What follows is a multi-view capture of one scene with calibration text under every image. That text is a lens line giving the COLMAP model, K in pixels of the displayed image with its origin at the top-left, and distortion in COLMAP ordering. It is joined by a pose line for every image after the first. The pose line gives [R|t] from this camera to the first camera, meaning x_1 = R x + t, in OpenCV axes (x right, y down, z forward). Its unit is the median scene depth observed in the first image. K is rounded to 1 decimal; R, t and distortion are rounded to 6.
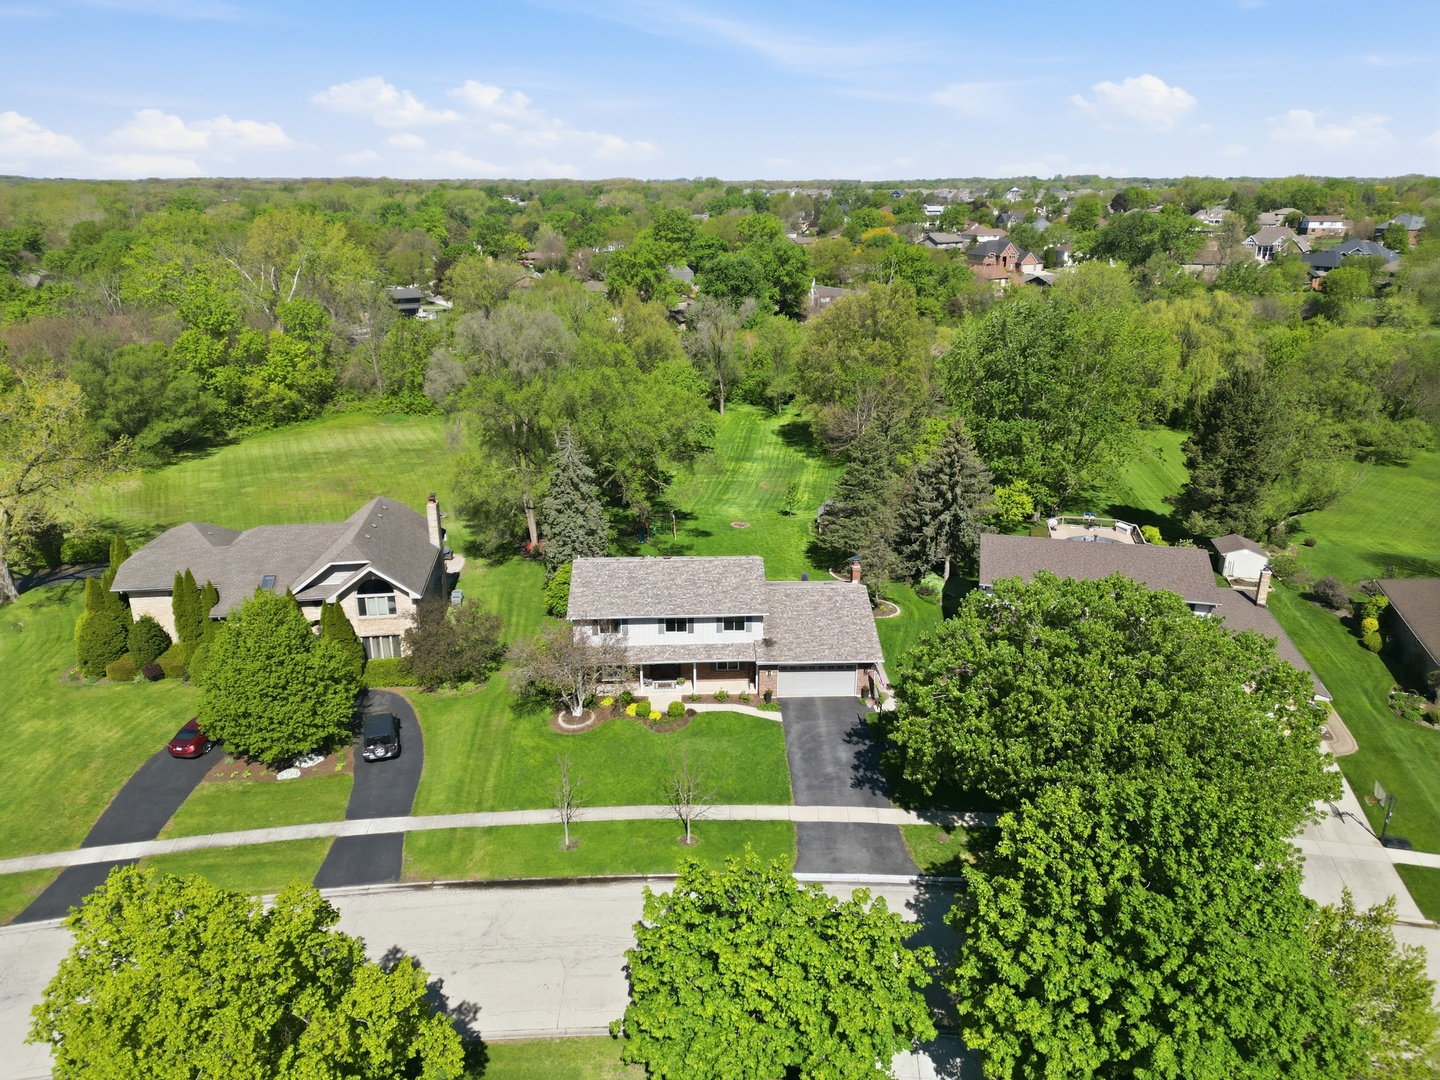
lens RADIAL K [[994.8, 0, 725.9], [0, 994.8, 541.9], [0, 0, 1]] dist [0.075579, -0.071127]
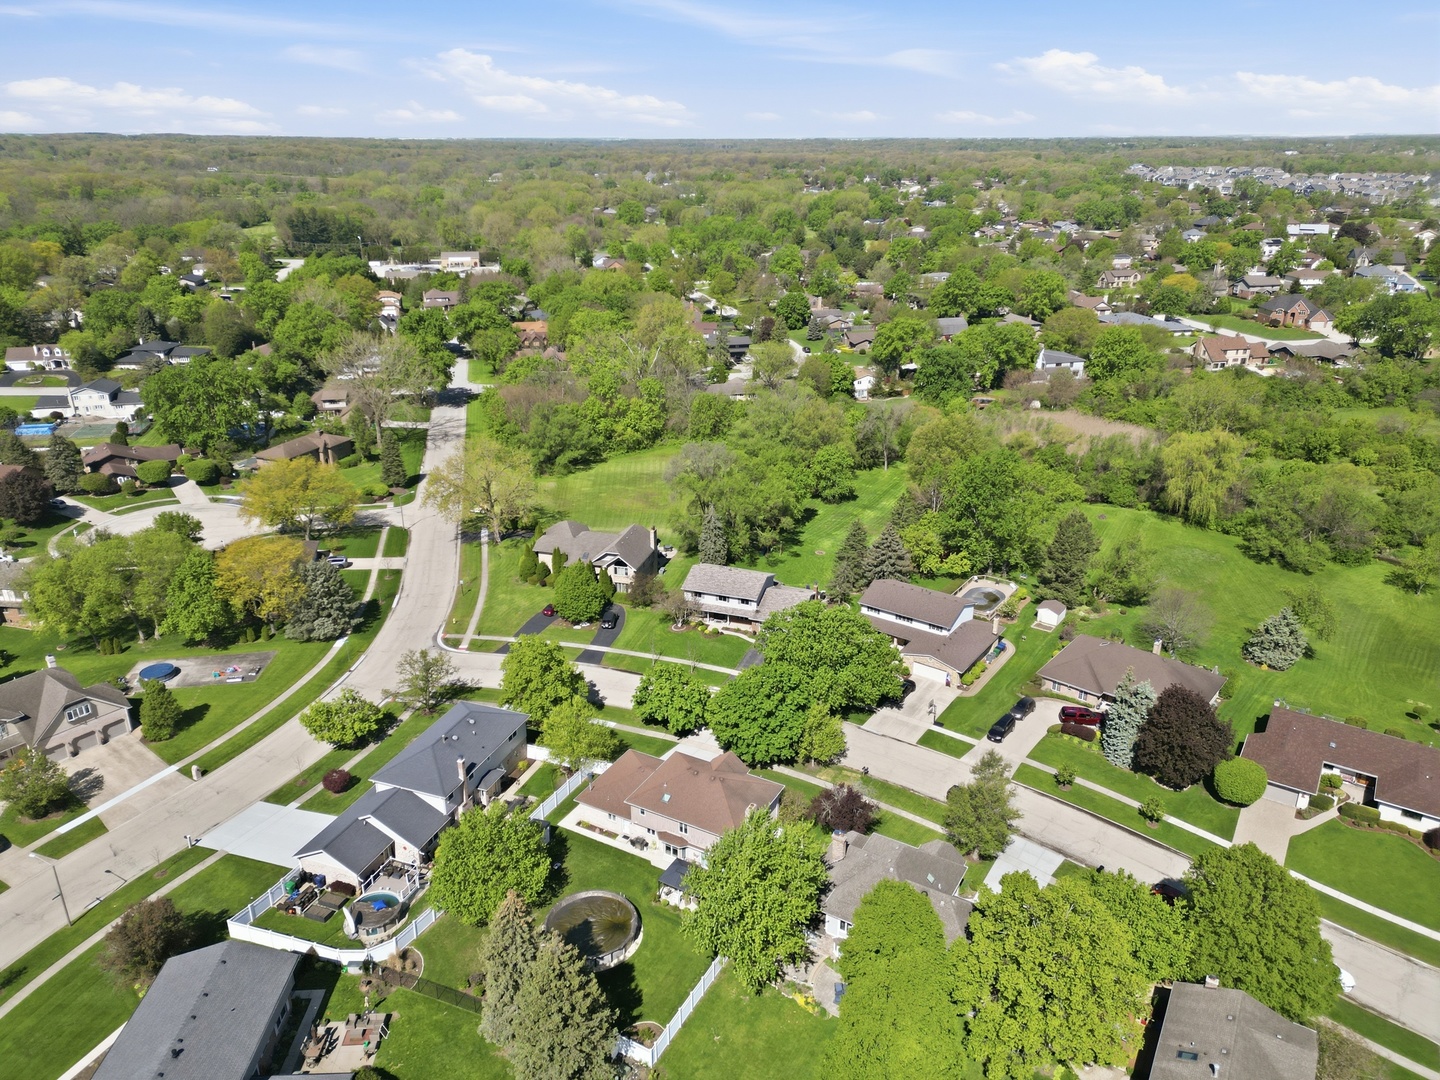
lens RADIAL K [[994.8, 0, 719.6], [0, 994.8, 546.4], [0, 0, 1]] dist [0.075579, -0.071127]
pose [[0.921374, 0.143141, -0.361361, 0.718163], [-0.126625, 0.989540, 0.069114, -0.187359], [0.367474, -0.017923, 0.929861, -1.140450]]
